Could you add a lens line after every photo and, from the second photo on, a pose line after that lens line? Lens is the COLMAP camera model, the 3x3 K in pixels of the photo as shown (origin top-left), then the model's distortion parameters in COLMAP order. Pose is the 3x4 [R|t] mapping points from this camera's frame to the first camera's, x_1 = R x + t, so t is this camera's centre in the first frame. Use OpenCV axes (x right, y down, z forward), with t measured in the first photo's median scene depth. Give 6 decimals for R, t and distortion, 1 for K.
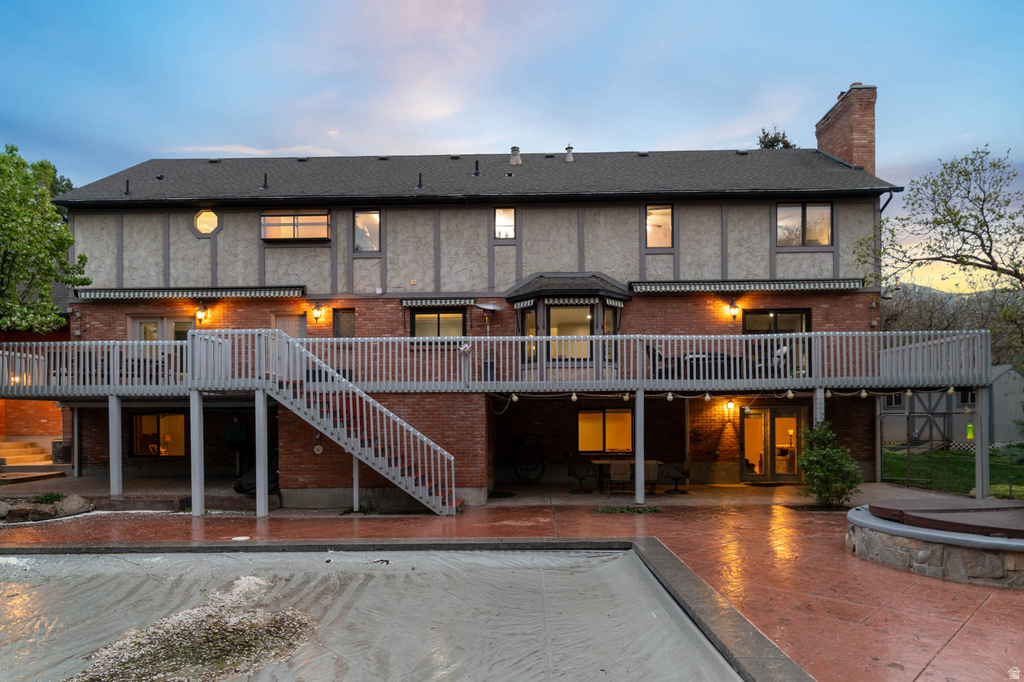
lens RADIAL K [[631.5, 0, 512.9], [0, 631.5, 413.5], [0, 0, 1]] dist [0.002624, 0.000108]
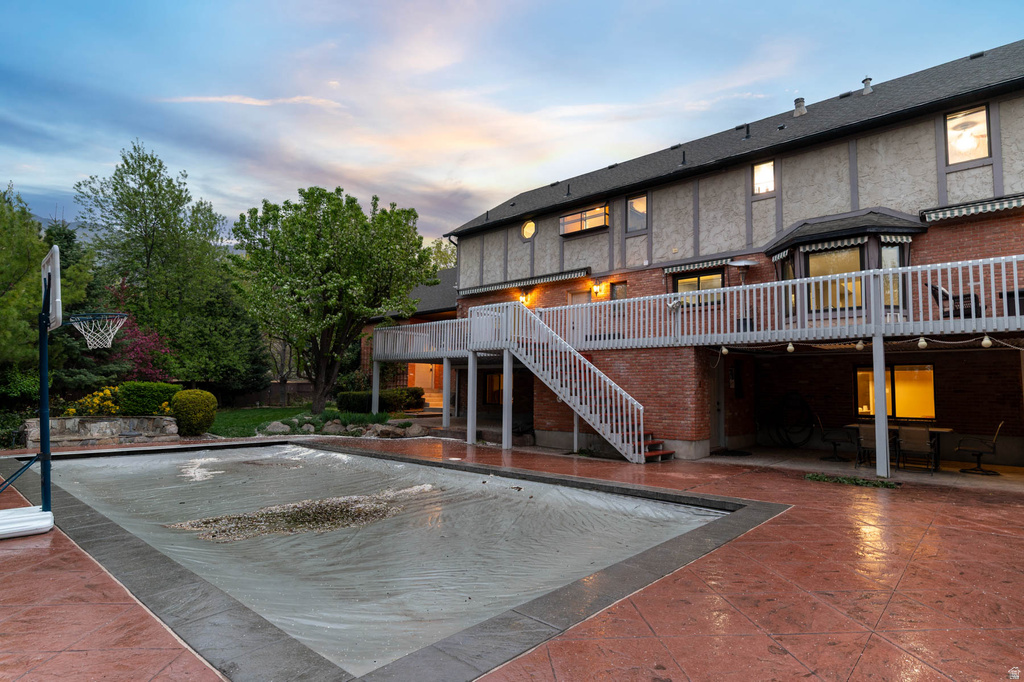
lens RADIAL K [[548.3, 0, 512.0], [0, 548.3, 341.0], [0, 0, 1]] dist [0.000303, -0.000437]
pose [[0.754129, -0.042710, -0.655336, 0.241646], [-0.012498, 0.996769, -0.079345, 0.024575], [0.656607, 0.068027, 0.751159, 0.120391]]
